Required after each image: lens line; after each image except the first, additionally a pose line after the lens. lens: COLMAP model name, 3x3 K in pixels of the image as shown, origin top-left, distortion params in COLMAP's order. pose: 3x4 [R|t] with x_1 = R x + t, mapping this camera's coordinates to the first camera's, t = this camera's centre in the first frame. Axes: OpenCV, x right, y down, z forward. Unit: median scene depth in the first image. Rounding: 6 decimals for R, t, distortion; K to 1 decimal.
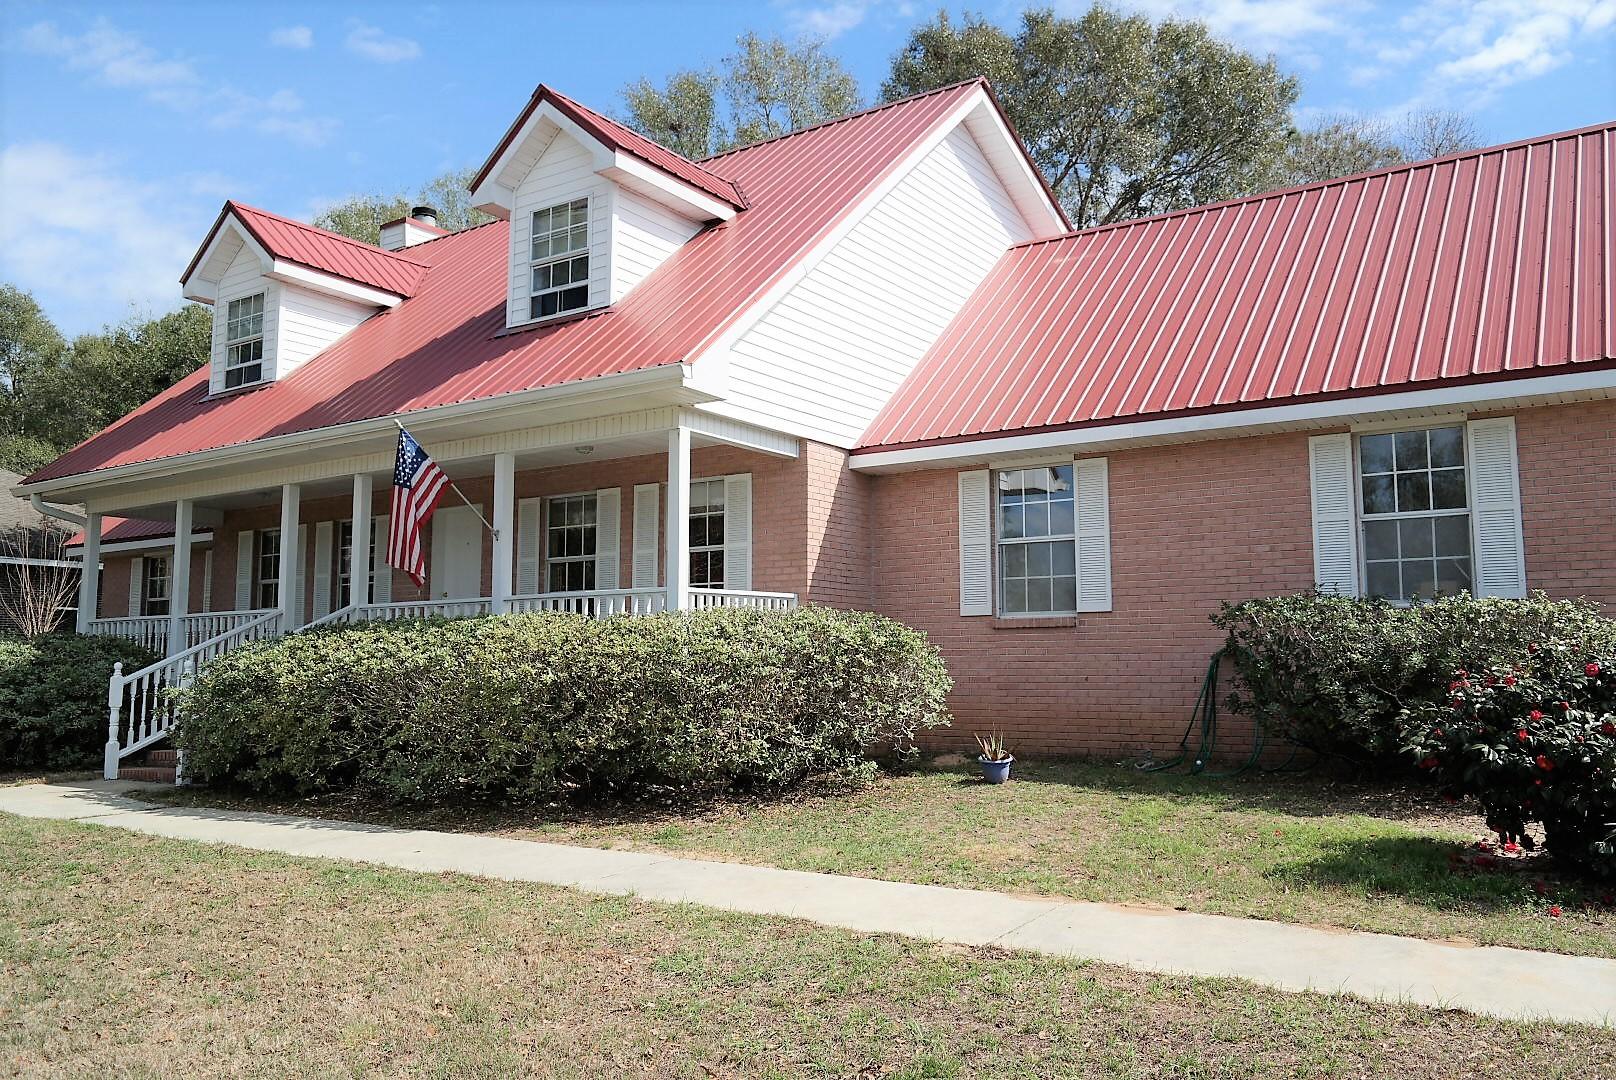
lens RADIAL K [[1302.9, 0, 808.0], [0, 1302.9, 540.0], [0, 0, 1]] dist [0.000976, 0.008011]
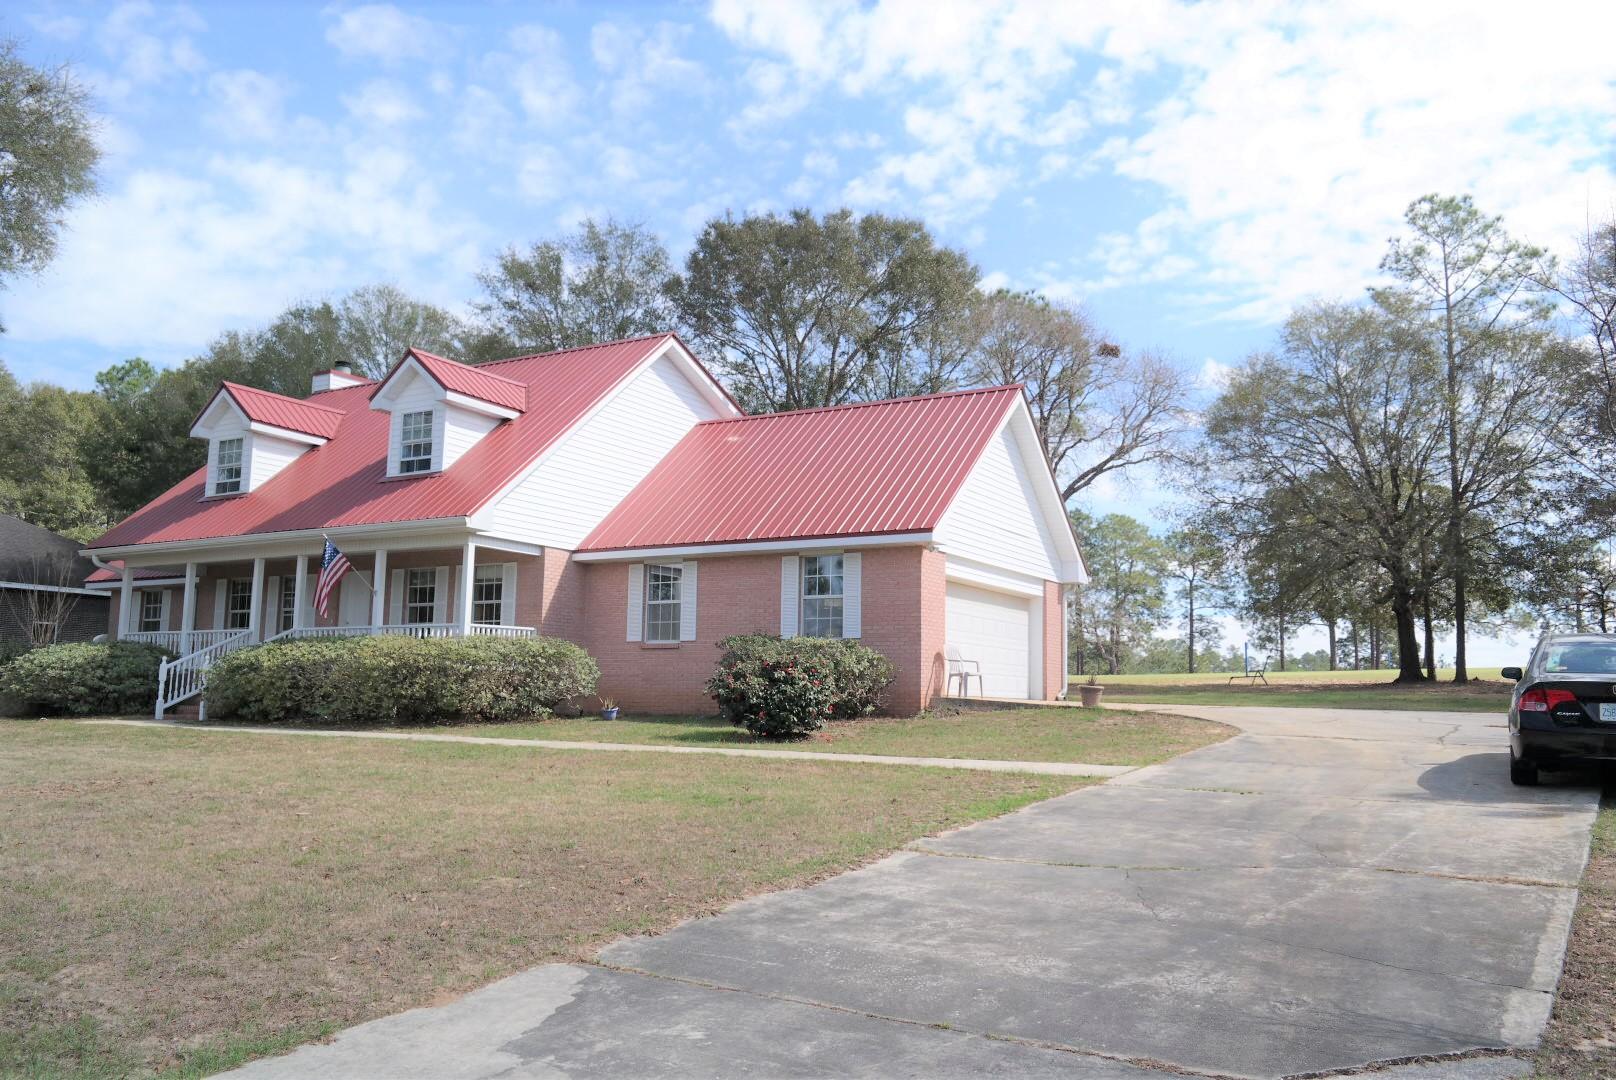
lens RADIAL K [[1302.9, 0, 808.0], [0, 1302.9, 540.0], [0, 0, 1]] dist [0.000976, 0.008011]
pose [[0.997744, 0.027076, 0.061432, 0.256063], [-0.025714, 0.999408, -0.022866, -0.051097], [-0.062015, 0.021235, 0.997849, -0.883061]]
